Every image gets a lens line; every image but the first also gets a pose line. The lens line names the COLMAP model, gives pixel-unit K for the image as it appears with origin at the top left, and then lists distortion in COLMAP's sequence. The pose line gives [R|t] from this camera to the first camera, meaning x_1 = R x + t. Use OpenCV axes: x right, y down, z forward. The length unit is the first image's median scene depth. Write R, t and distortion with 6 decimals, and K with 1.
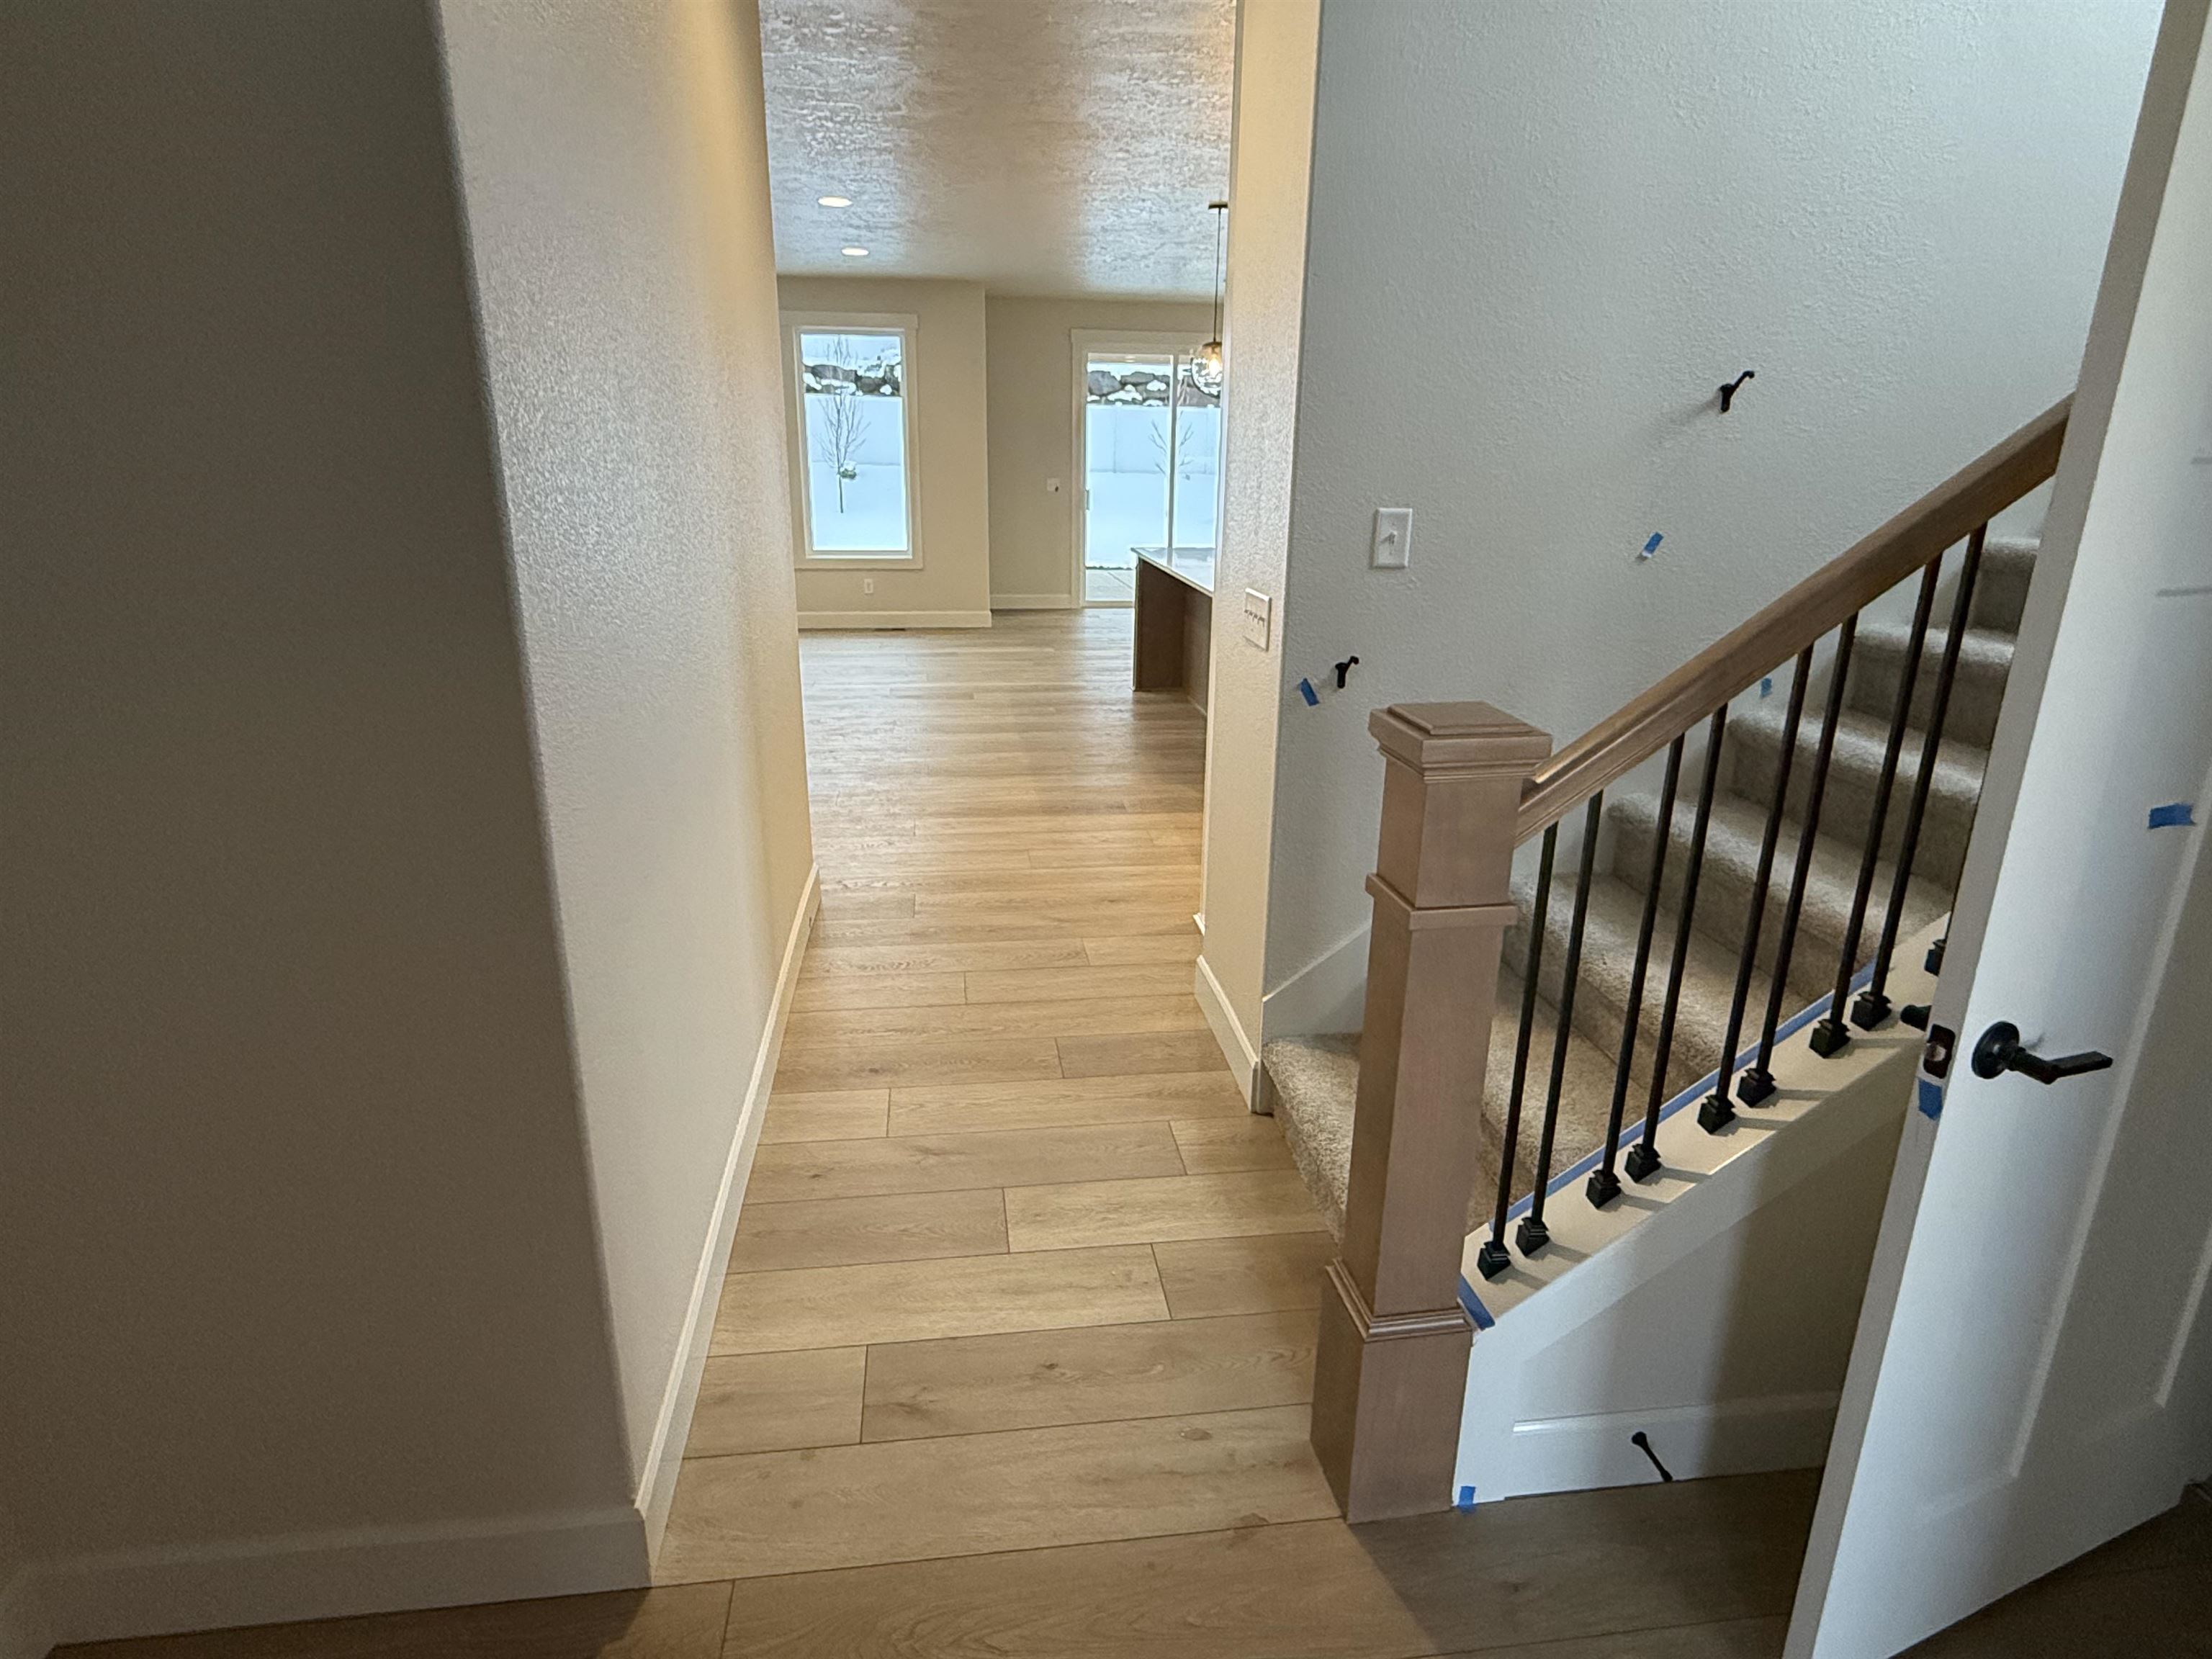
lens RADIAL K [[1229.7, 0, 1095.0], [0, 1229.7, 830.5], [0, 0, 1]] dist [0.000617, -0.000219]
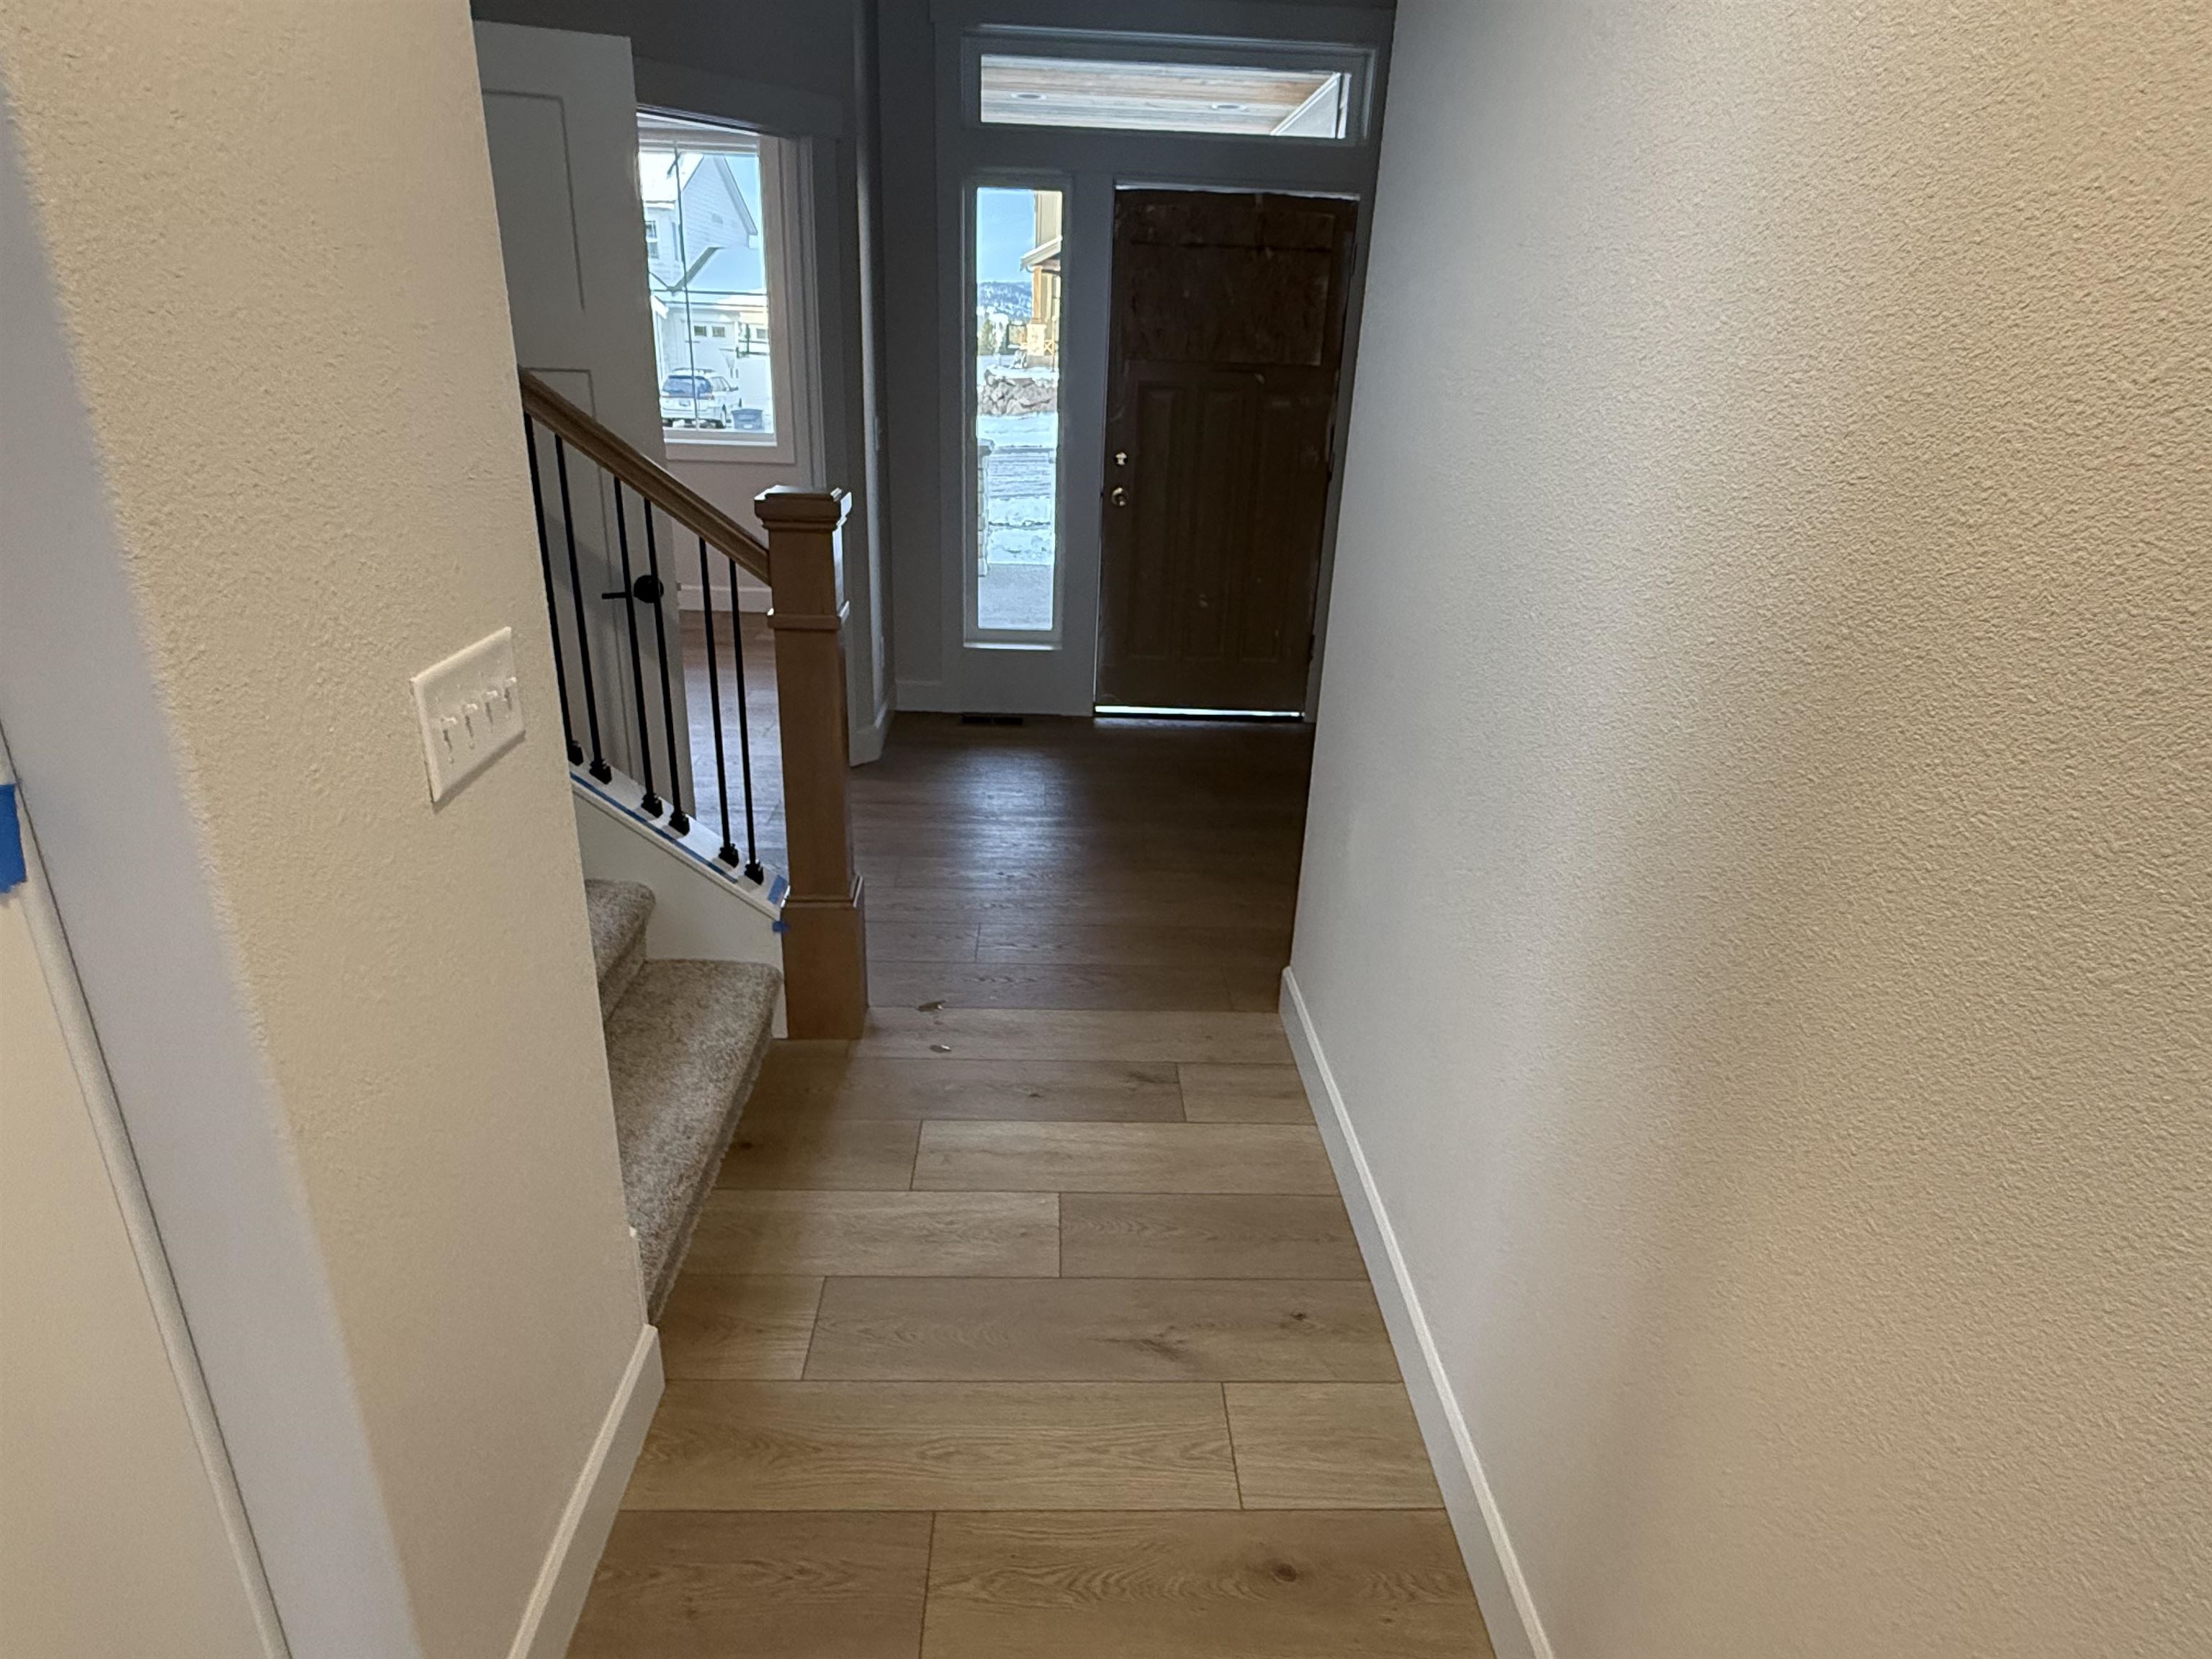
lens RADIAL K [[1229.7, 0, 1095.0], [0, 1229.7, 830.5], [0, 0, 1]] dist [0.000617, -0.000219]
pose [[-0.993960, -0.078758, 0.076429, -0.152434], [-0.011616, 0.768005, 0.640338, -0.505071], [-0.109130, 0.635582, -0.764281, 1.590782]]
